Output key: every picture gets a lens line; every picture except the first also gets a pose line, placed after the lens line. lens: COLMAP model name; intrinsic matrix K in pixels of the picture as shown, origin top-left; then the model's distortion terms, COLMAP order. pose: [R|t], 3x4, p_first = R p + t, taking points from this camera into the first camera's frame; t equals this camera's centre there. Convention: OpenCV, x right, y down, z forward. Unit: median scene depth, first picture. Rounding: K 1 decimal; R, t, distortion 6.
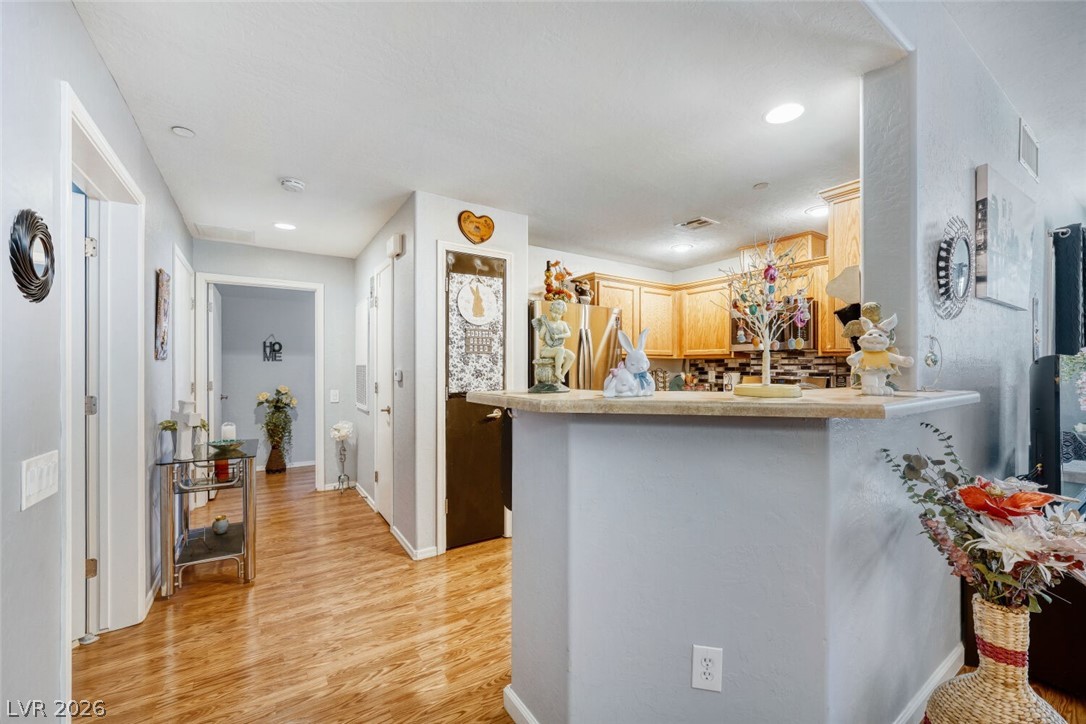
lens RADIAL K [[429.9, 0, 541.3], [0, 429.9, 369.1], [0, 0, 1]] dist [-0.016274, 0.003488]
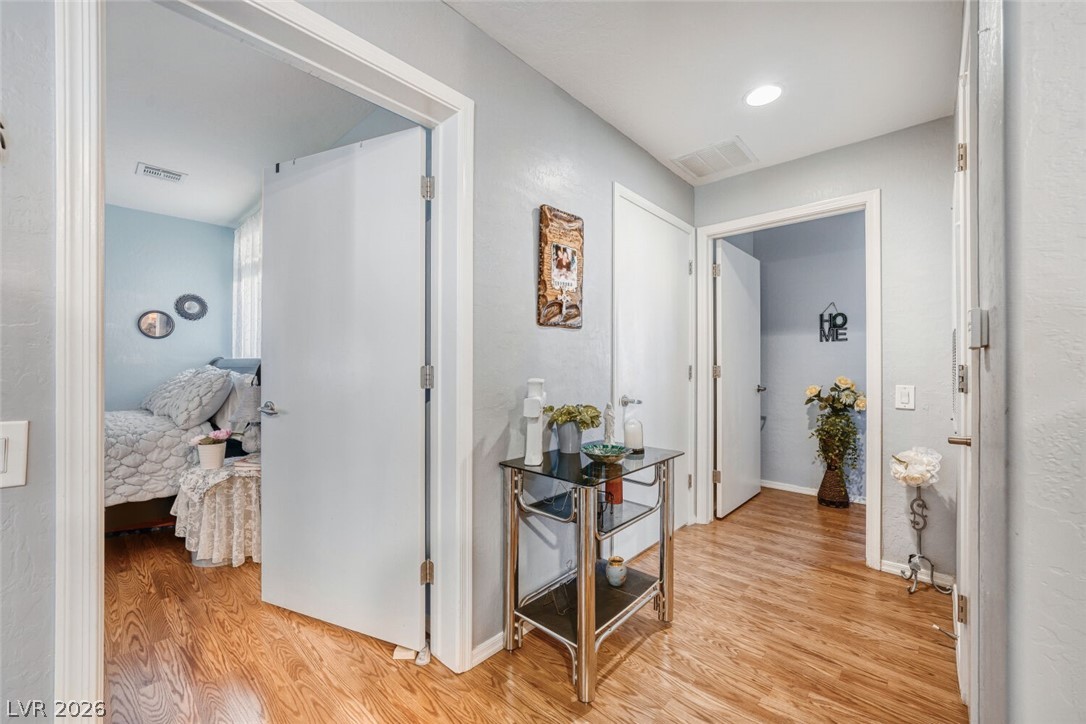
lens RADIAL K [[429.9, 0, 550.2], [0, 429.9, 359.6], [0, 0, 1]] dist [-0.016274, 0.003488]
pose [[0.250703, -0.008362, -0.968028, -0.121841], [-0.009572, 0.999892, -0.011116, 0.037815], [0.968017, 0.012053, 0.250596, 0.628867]]
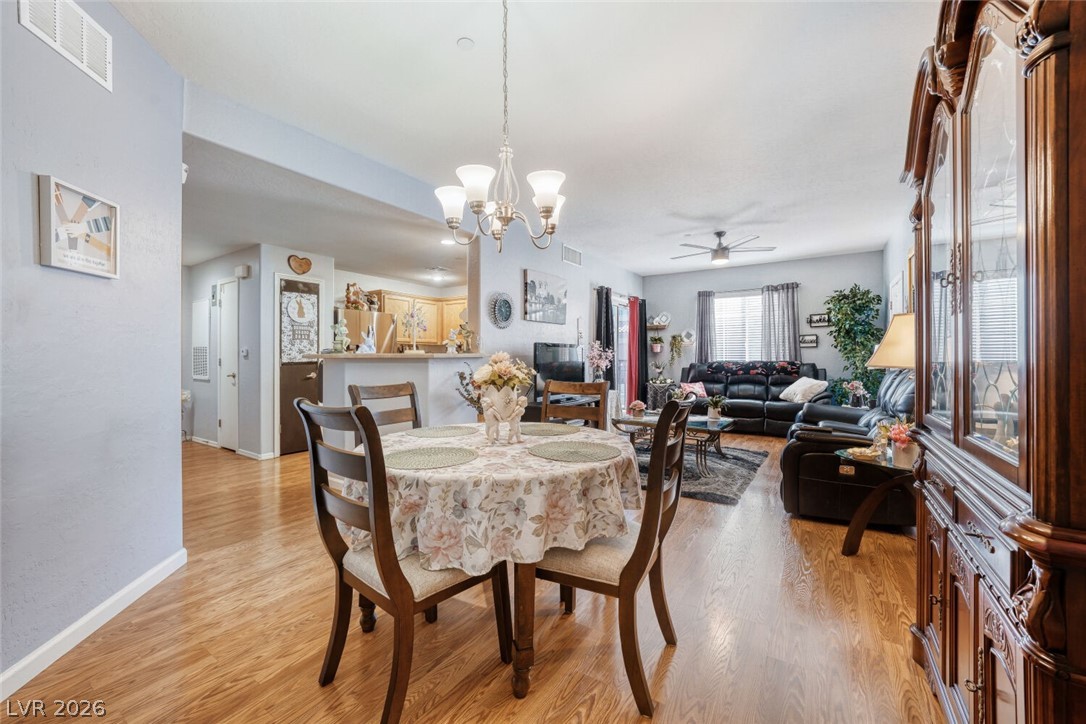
lens RADIAL K [[429.9, 0, 538.8], [0, 429.9, 357.3], [0, 0, 1]] dist [-0.016274, 0.003488]
pose [[0.921224, -0.000712, 0.389032, 0.058039], [0.003129, 0.999980, -0.005580, 0.044382], [-0.389020, 0.006358, 0.921208, -0.886388]]
